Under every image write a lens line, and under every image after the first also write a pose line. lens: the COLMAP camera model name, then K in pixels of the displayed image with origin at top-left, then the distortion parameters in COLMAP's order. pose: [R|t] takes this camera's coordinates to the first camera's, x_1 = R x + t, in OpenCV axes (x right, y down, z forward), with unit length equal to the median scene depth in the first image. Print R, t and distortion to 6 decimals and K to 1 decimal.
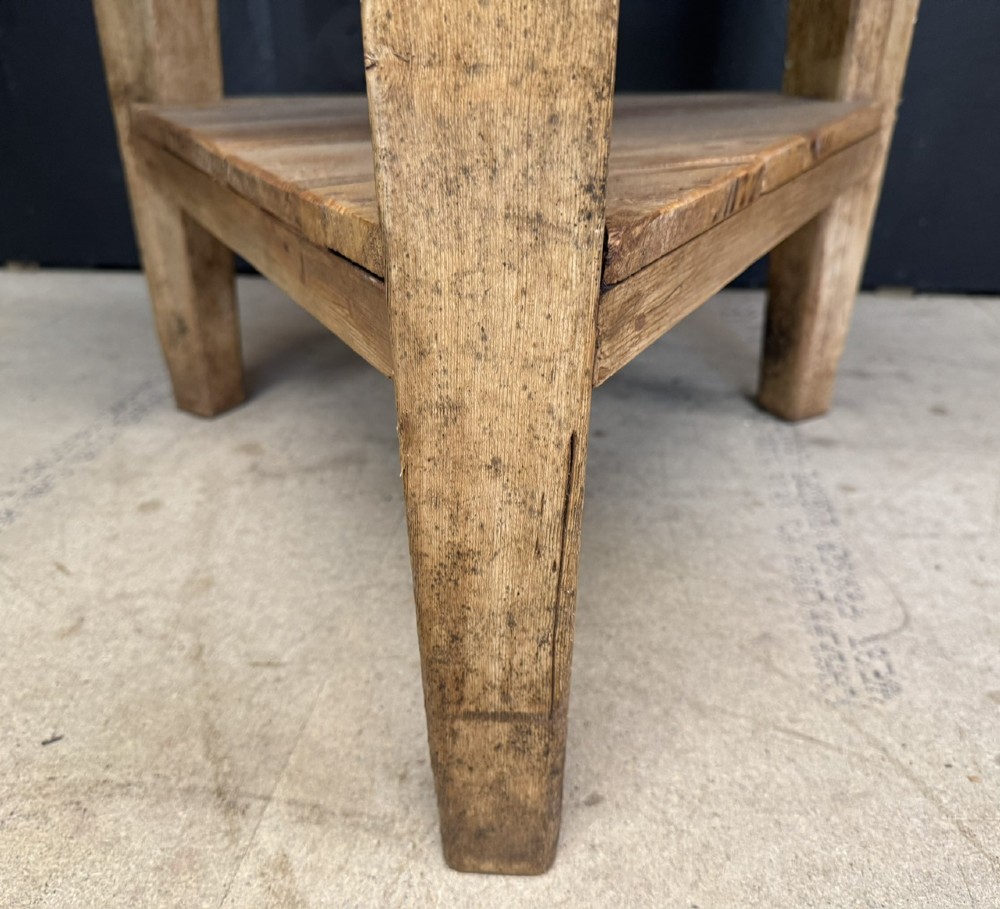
lens RADIAL K [[883.8, 0, 494.4], [0, 883.8, 461.3], [0, 0, 1]] dist [0.080418, -0.204741]
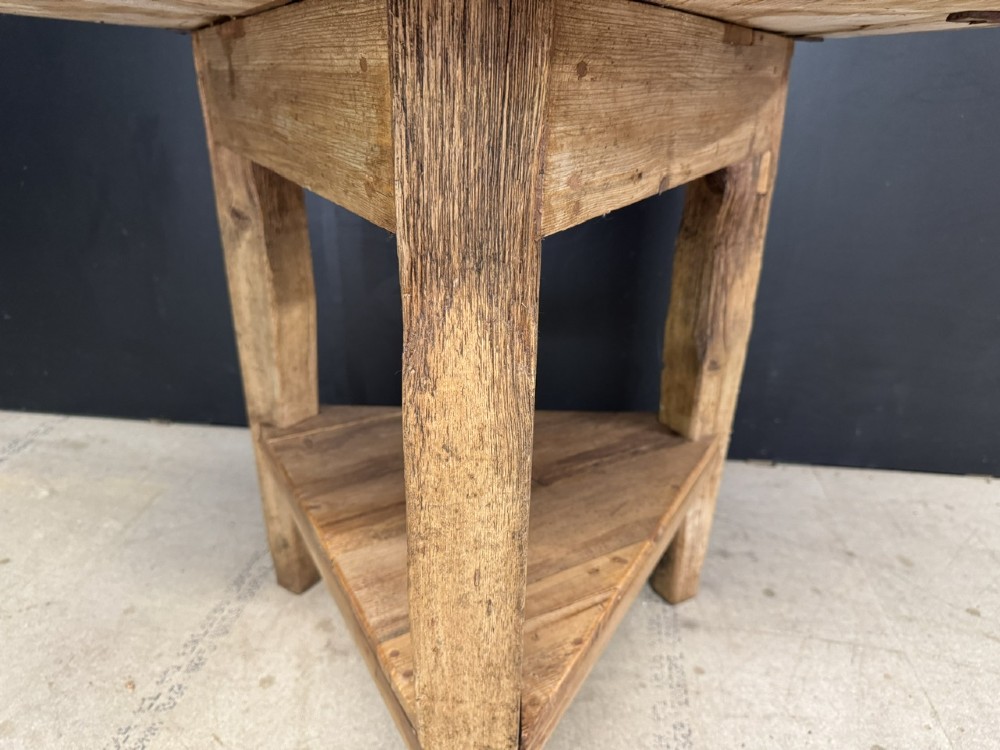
lens RADIAL K [[721.5, 0, 500.0], [0, 721.5, 375.0], [0, 0, 1]] dist [0.098193, -0.246033]
pose [[0.999862, 0.015513, 0.005893, 0.028509], [-0.015081, 0.997606, -0.067497, -0.586072], [-0.006926, 0.067399, 0.997702, -0.496433]]
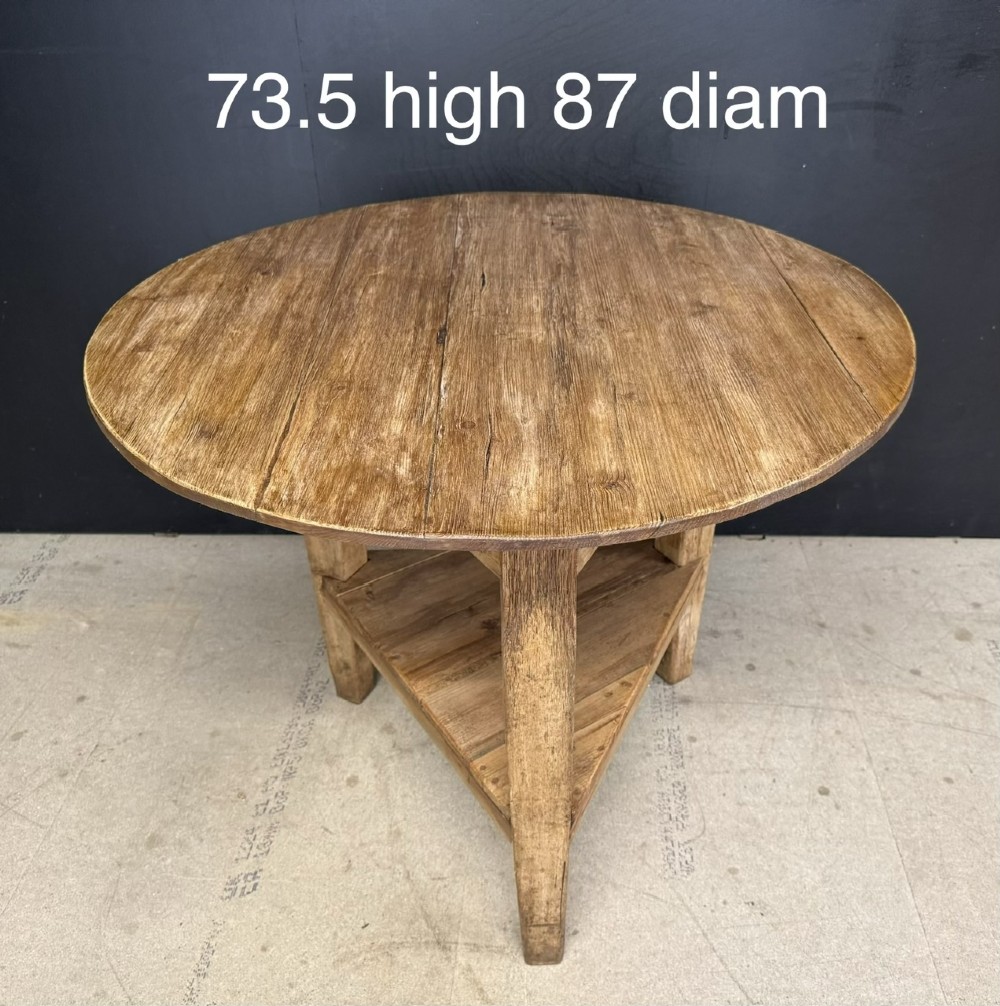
lens RADIAL K [[949.8, 0, 549.0], [0, 949.8, 501.1], [0, 0, 1]] dist [0.213419, -0.536602]
pose [[0.994559, -0.057394, 0.086942, -0.134724], [0.046193, 0.990983, 0.125775, -1.158156], [-0.093377, -0.121074, 0.988242, -1.573134]]
